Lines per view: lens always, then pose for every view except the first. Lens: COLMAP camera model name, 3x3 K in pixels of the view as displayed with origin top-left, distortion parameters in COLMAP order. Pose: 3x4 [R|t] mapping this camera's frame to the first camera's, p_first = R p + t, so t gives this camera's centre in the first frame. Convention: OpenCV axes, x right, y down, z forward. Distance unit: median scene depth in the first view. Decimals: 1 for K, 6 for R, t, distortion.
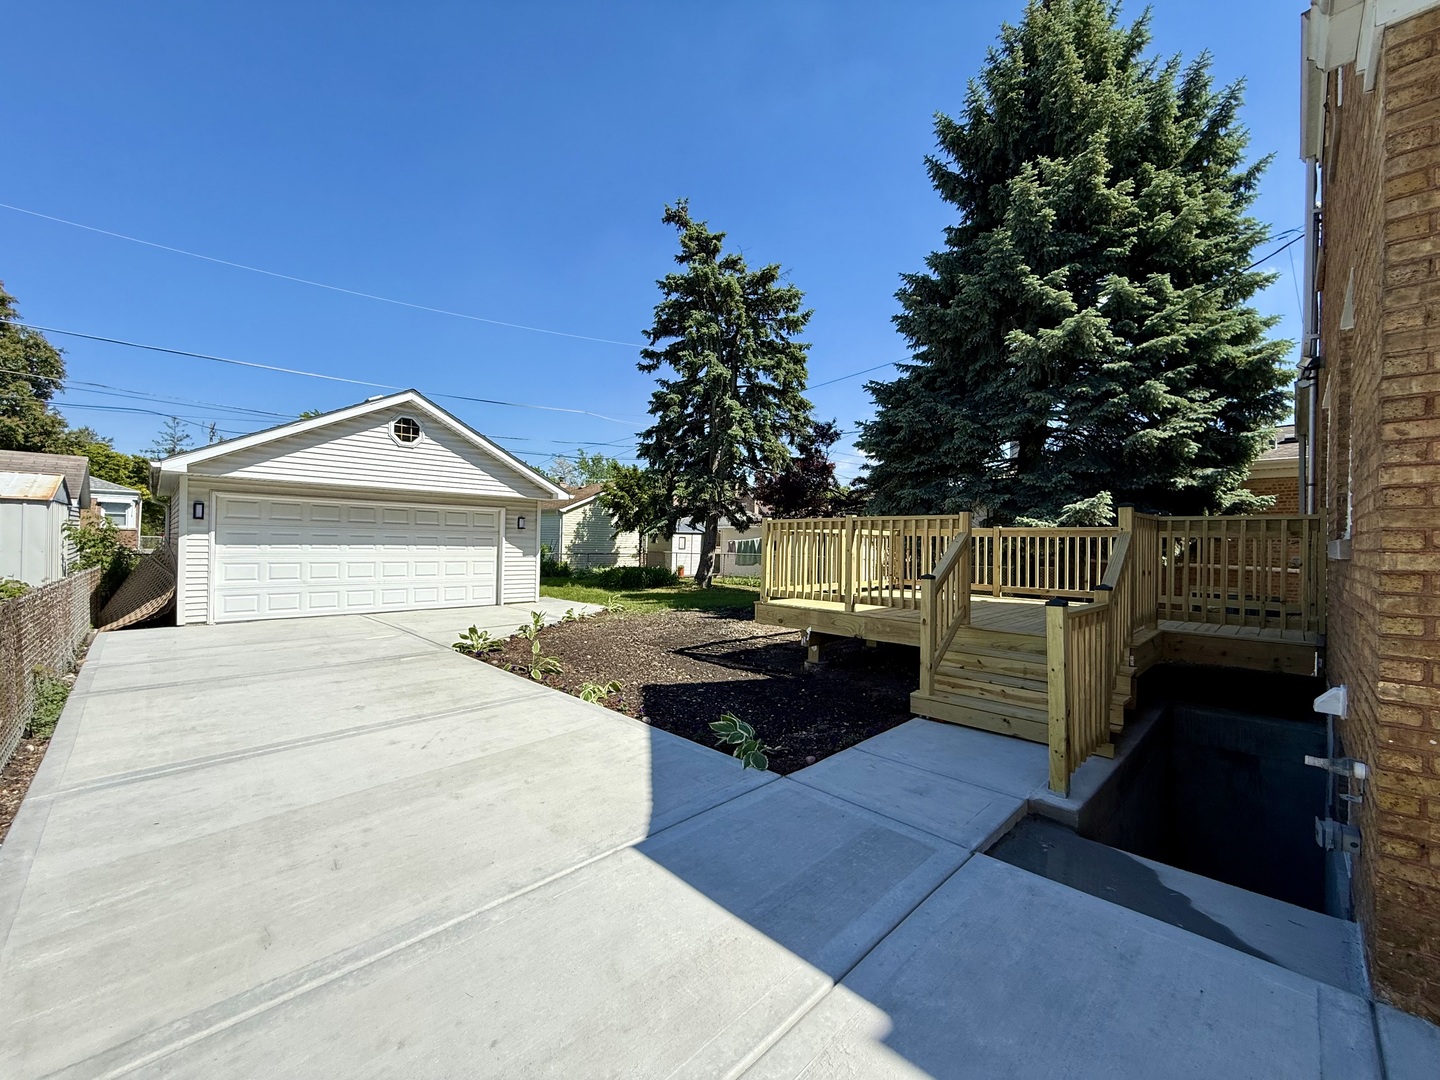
lens RADIAL K [[574.2, 0, 723.5], [0, 574.2, 537.5], [0, 0, 1]] dist [0.020559, 0.000344]
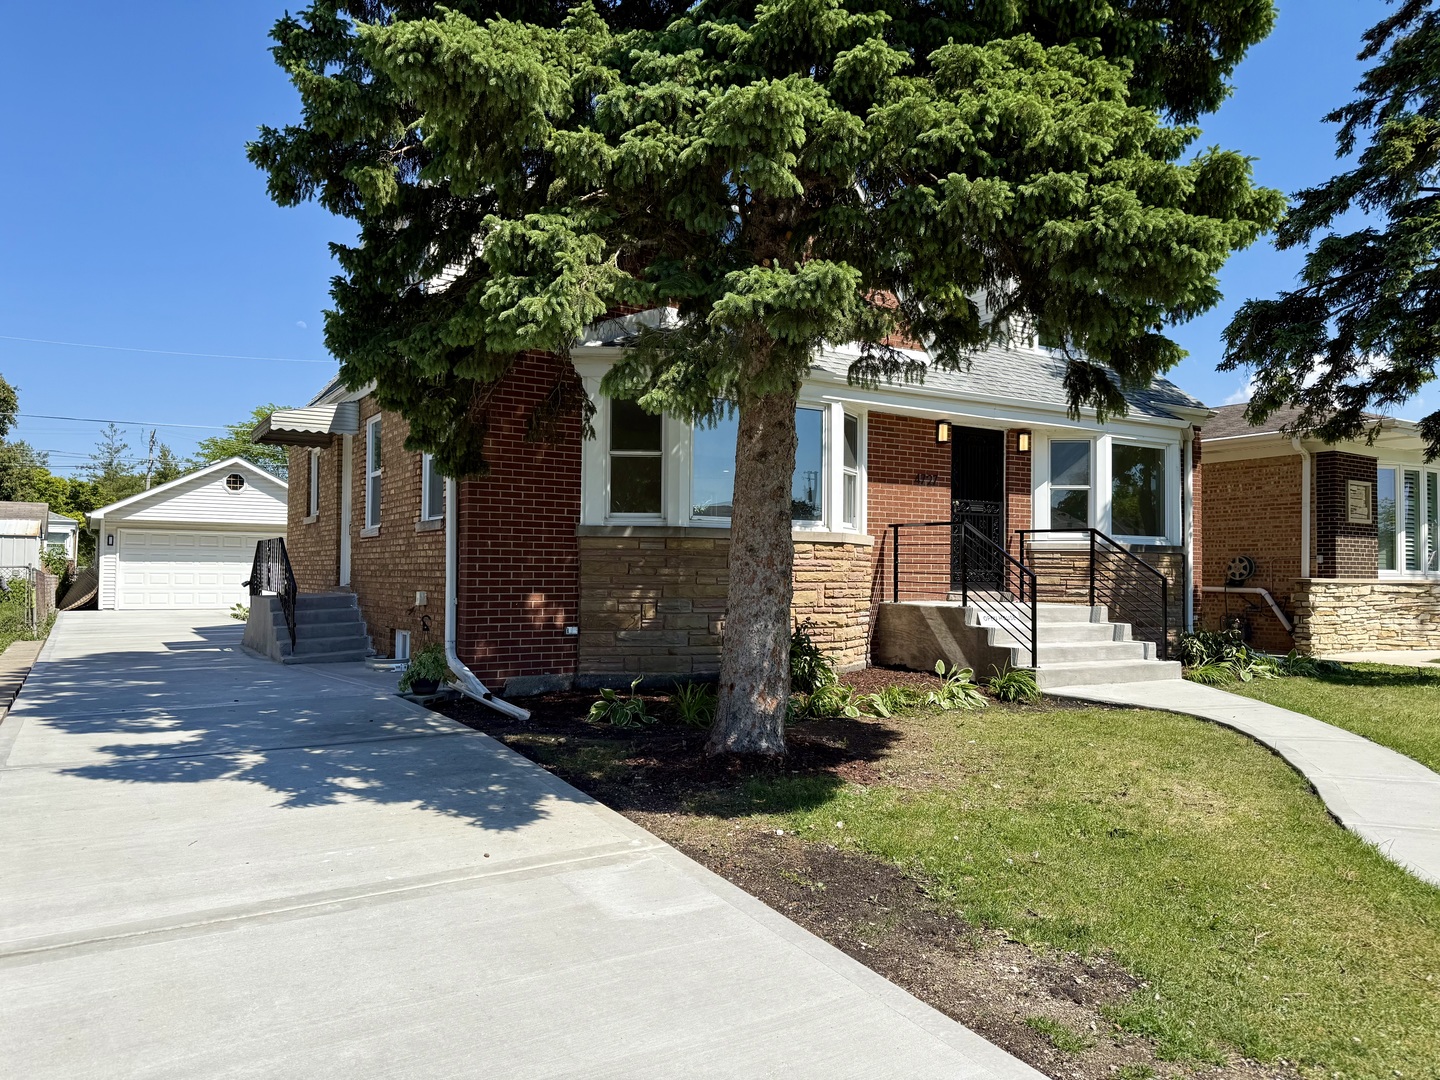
lens RADIAL K [[1016.2, 0, 720.9], [0, 1016.2, 535.9], [0, 0, 1]] dist [0.068592, -0.005203]
pose [[0.974289, -0.018519, -0.224540, 1.273896], [0.011199, 0.999365, -0.033829, 0.053313], [0.225024, 0.030445, 0.973877, -1.301127]]
